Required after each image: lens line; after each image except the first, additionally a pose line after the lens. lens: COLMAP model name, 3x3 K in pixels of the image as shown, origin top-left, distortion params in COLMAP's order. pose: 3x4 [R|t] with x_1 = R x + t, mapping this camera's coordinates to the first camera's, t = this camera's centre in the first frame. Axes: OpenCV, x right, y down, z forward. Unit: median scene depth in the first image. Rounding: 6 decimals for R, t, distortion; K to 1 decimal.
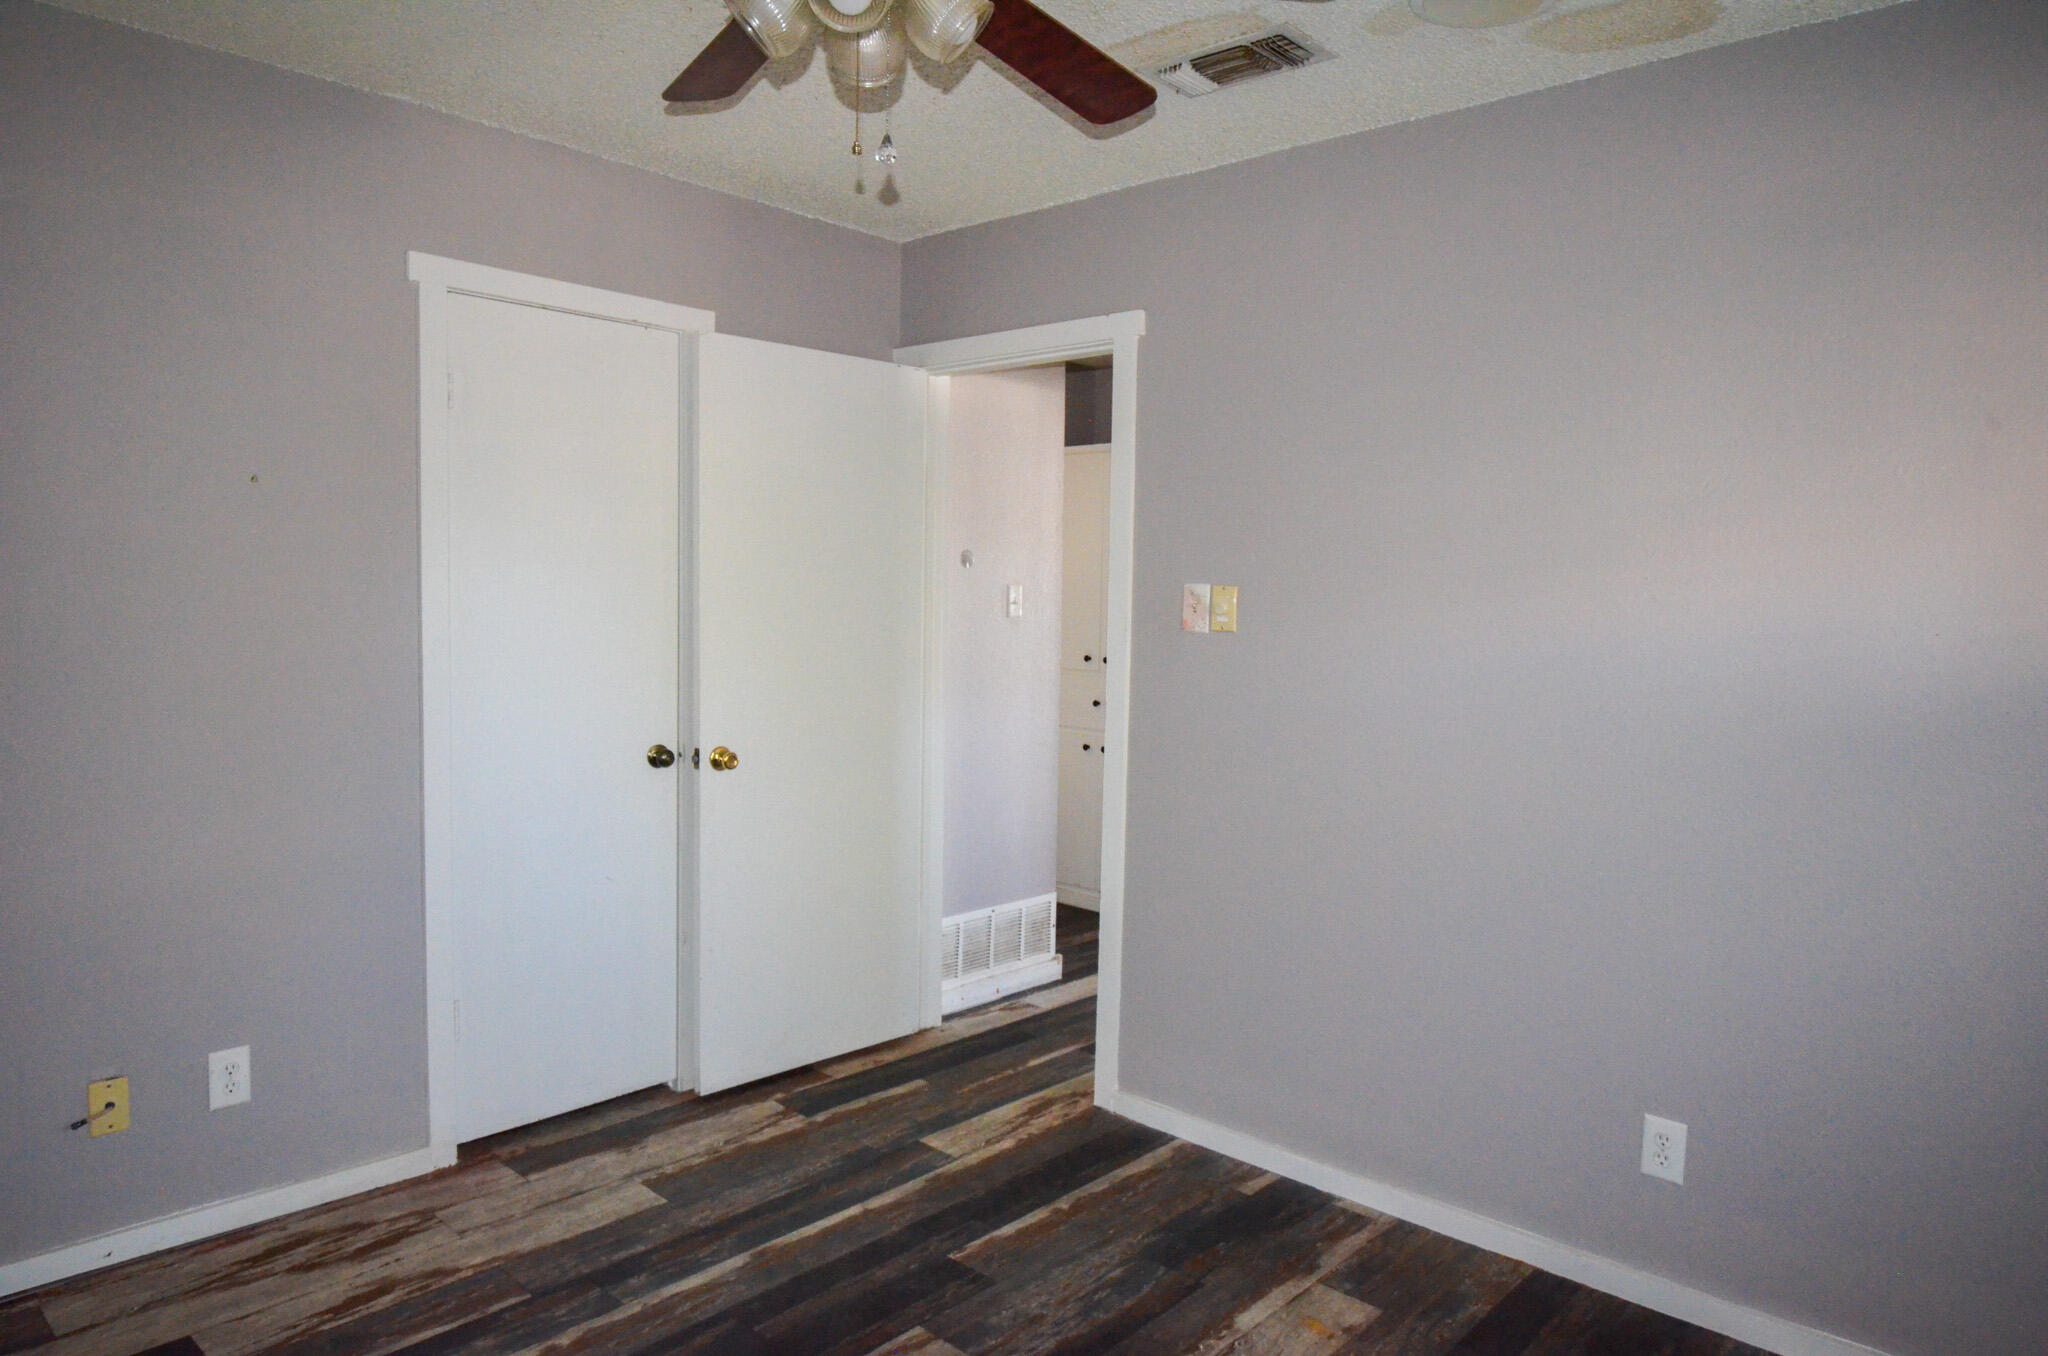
lens RADIAL K [[1301.1, 0, 1024.0], [0, 1301.1, 678.0], [0, 0, 1]] dist [0.003694, -0.025193]
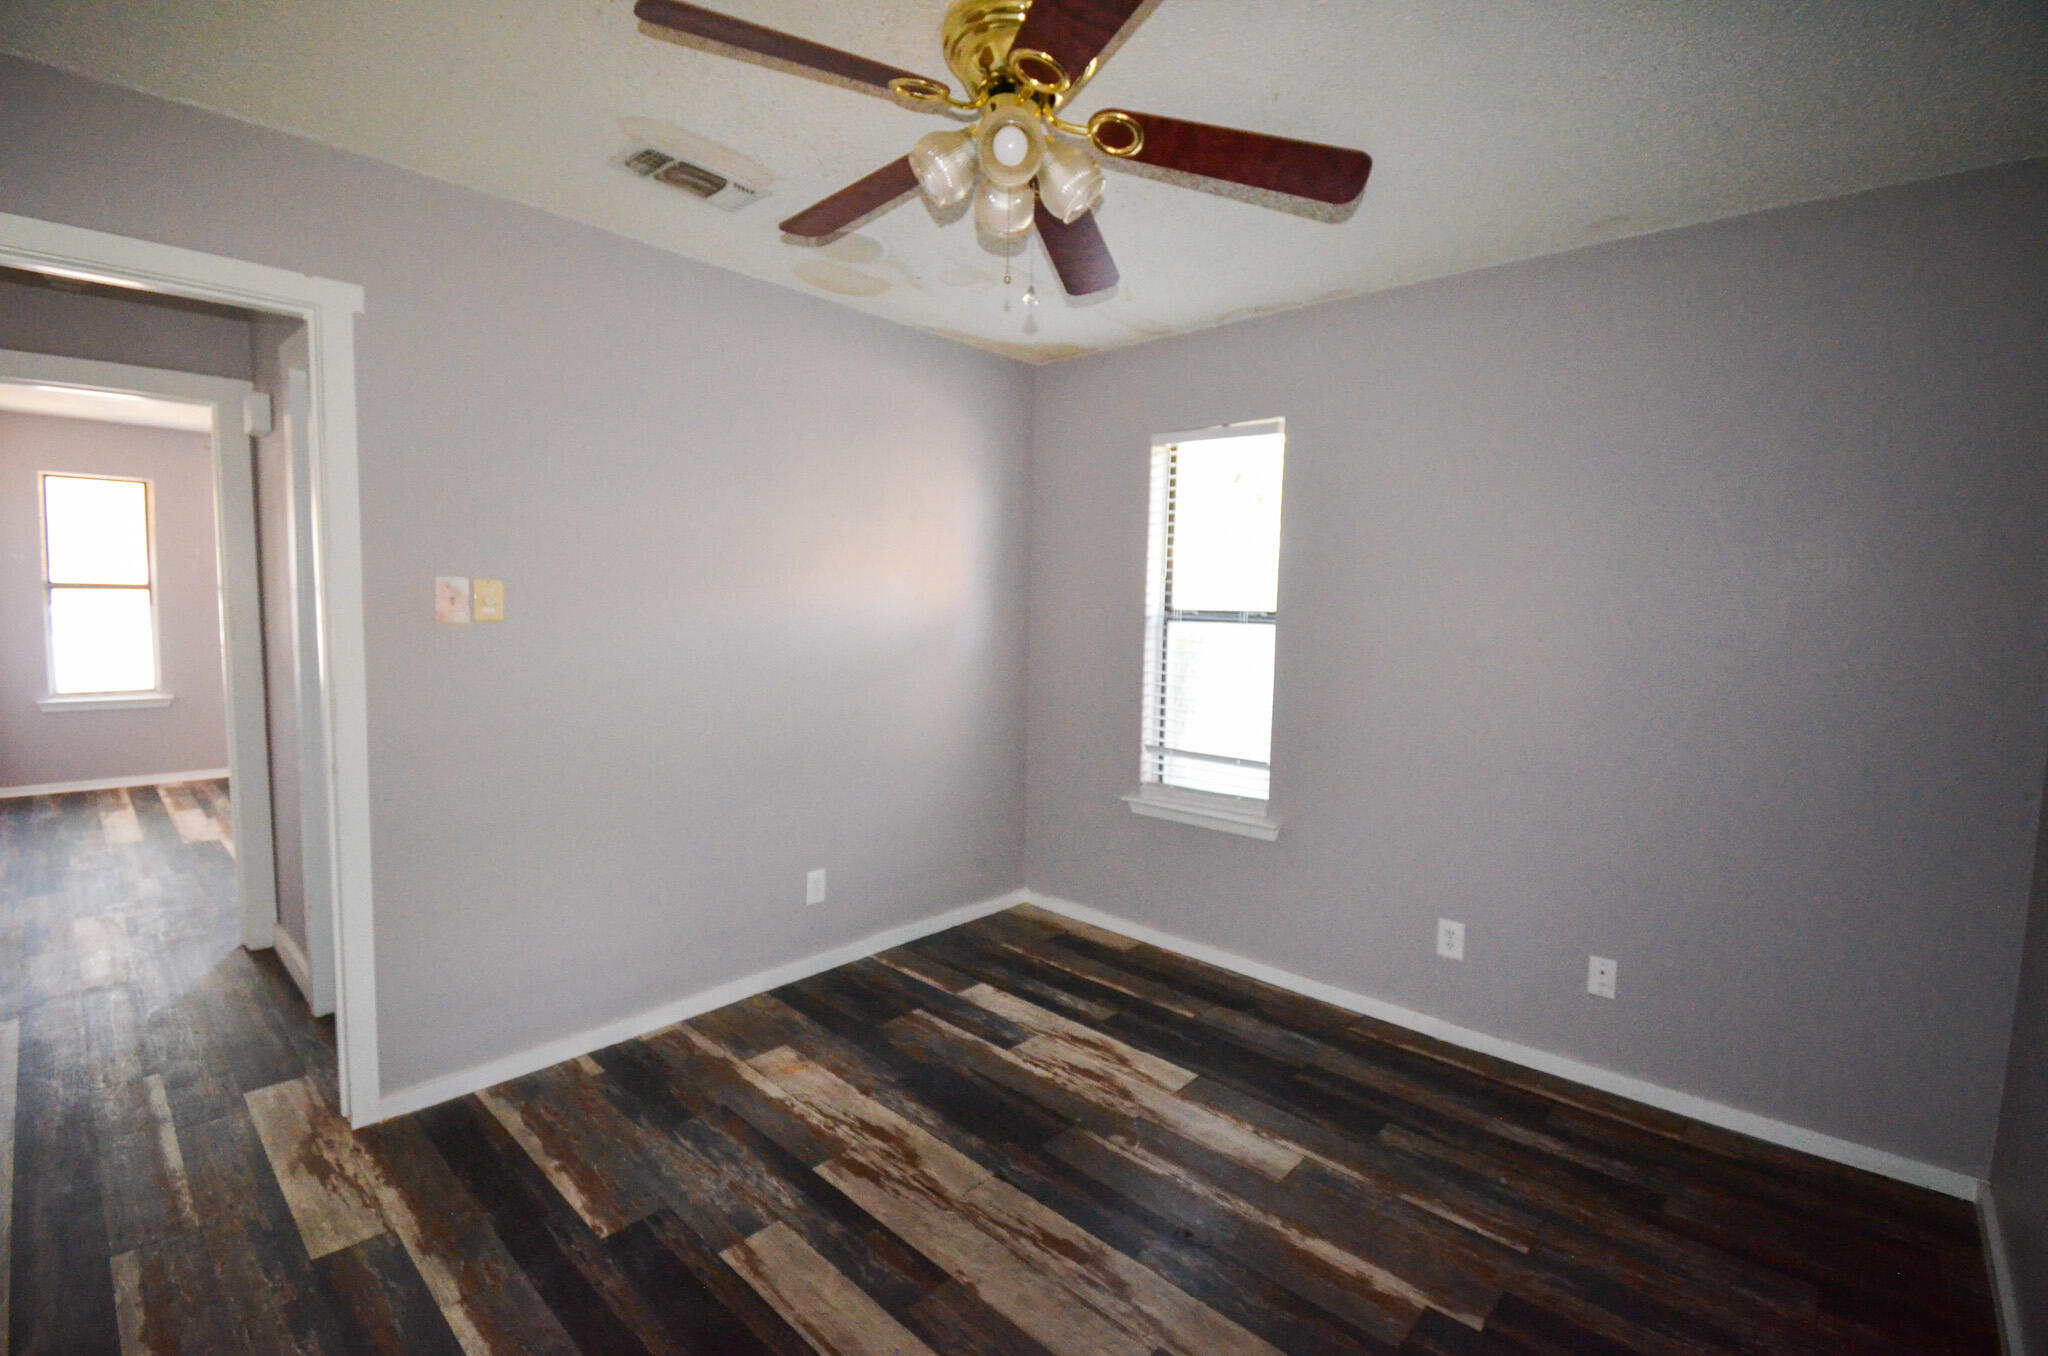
lens RADIAL K [[911.4, 0, 1024.0], [0, 911.4, 678.0], [0, 0, 1]] dist [0.000319, -0.020413]
pose [[-0.007796, -0.108750, 0.994039, -0.649017], [0.047614, 0.992901, 0.108999, -0.052441], [-0.998835, 0.048180, -0.002563, 0.577873]]
